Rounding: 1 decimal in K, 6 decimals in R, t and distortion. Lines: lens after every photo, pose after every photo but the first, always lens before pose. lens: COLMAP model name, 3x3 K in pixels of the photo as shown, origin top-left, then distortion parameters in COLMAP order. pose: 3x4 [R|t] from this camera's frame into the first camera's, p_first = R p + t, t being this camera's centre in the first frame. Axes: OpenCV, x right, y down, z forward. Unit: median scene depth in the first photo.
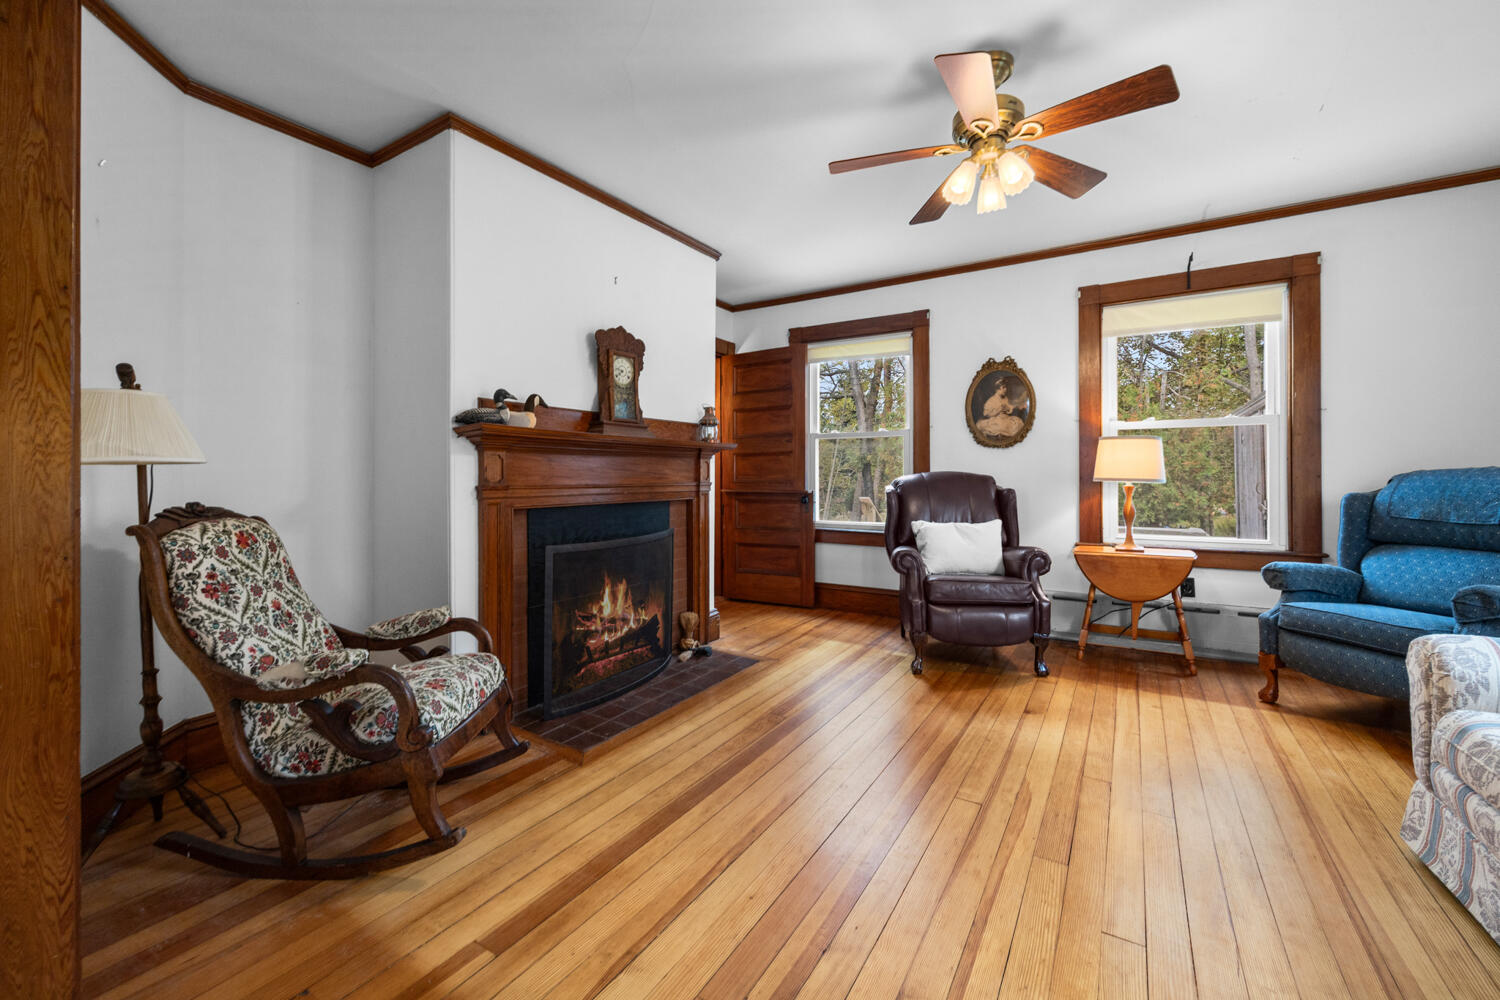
lens RADIAL K [[595.8, 0, 745.7], [0, 595.8, 472.6], [0, 0, 1]] dist [0.000217, 0.000445]
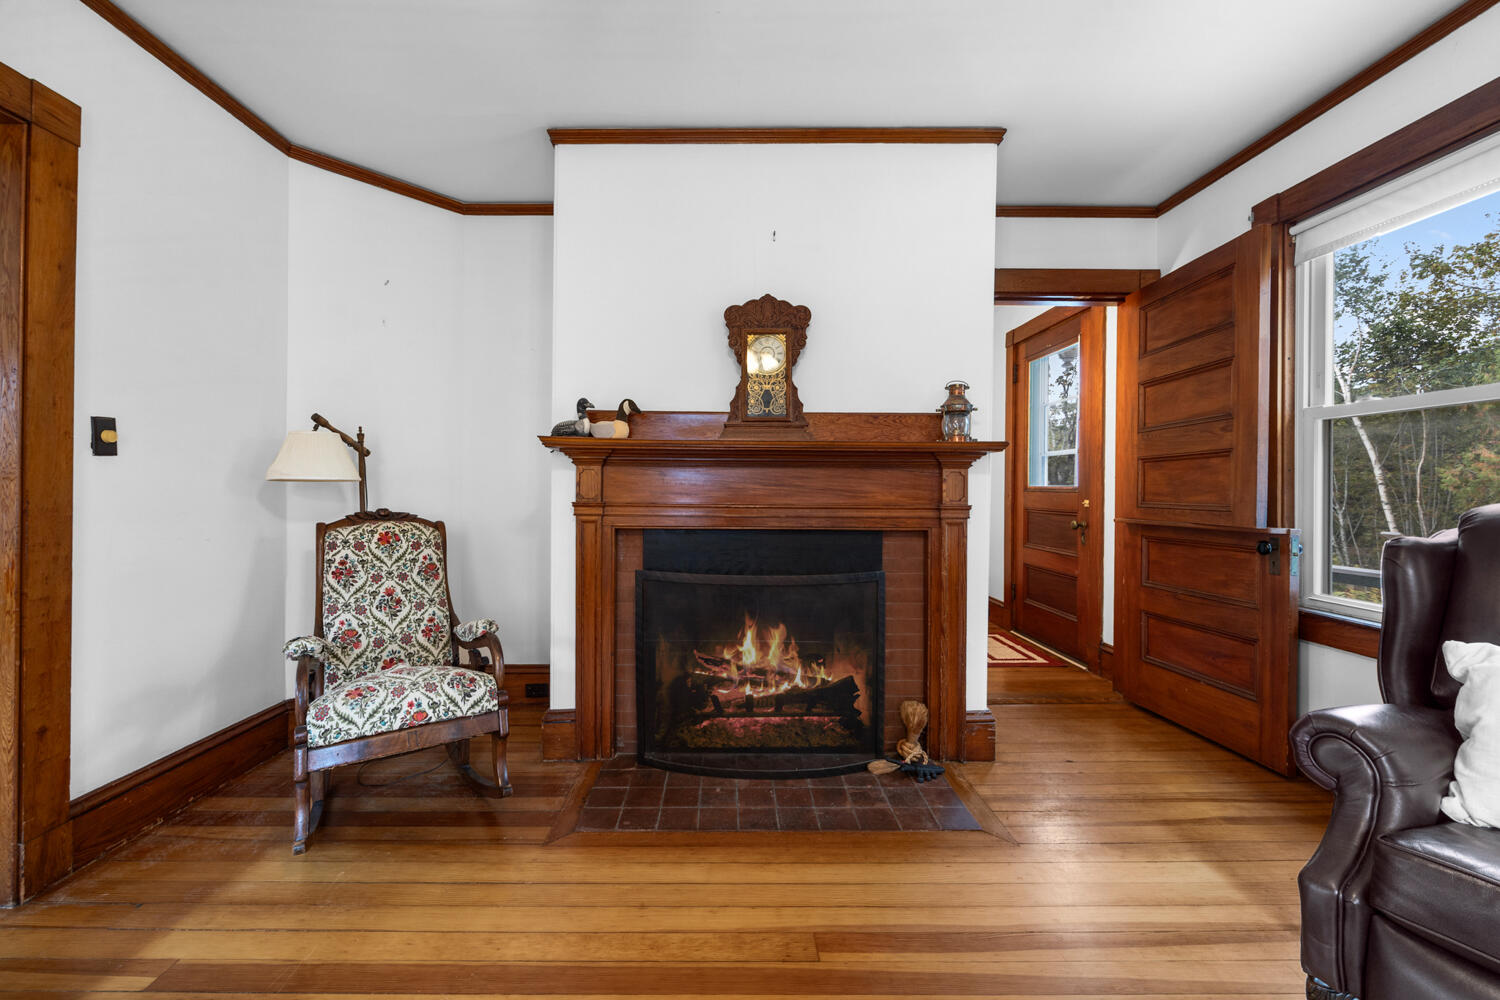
lens RADIAL K [[595.8, 0, 751.1], [0, 595.8, 484.6], [0, 0, 1]] dist [0.000217, 0.000445]
pose [[0.542309, 0.005014, -0.840164, 0.403512], [-0.004631, 0.999985, 0.002979, -0.007339], [0.840166, 0.002275, 0.542324, 0.561020]]
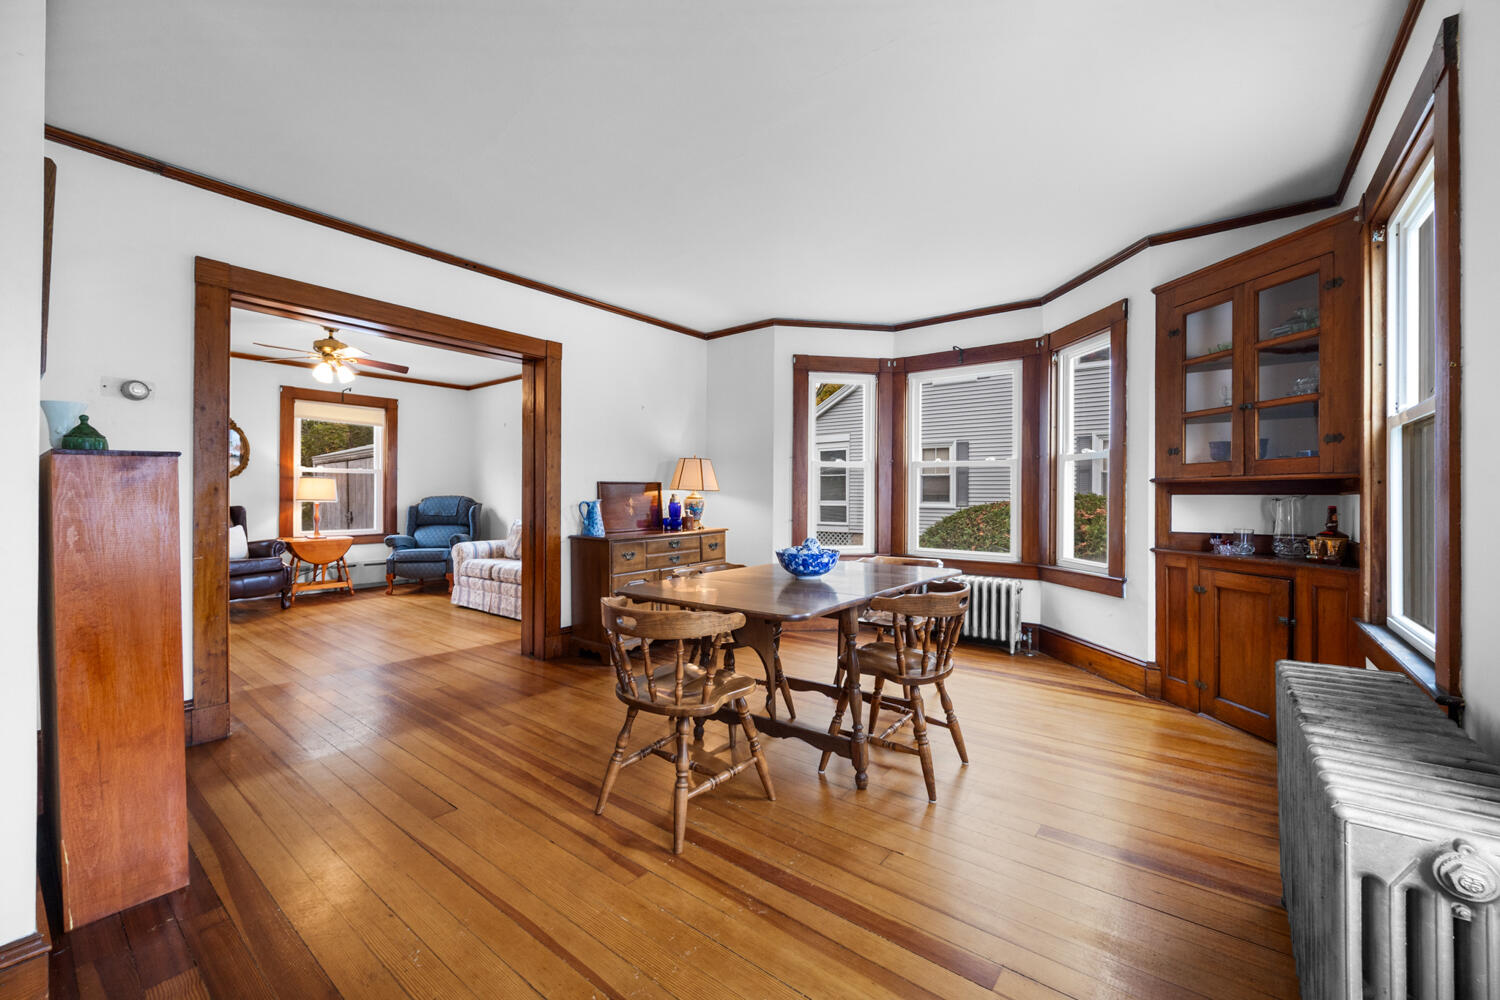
lens RADIAL K [[582.9, 0, 752.5], [0, 582.9, 494.5], [0, 0, 1]] dist [-0.000461, -0.000027]
pose [[0.103473, 0.005563, 0.994617, -1.142853], [-0.000751, 0.999985, -0.005515, 0.002708], [-0.994632, -0.000176, 0.103475, -0.591893]]
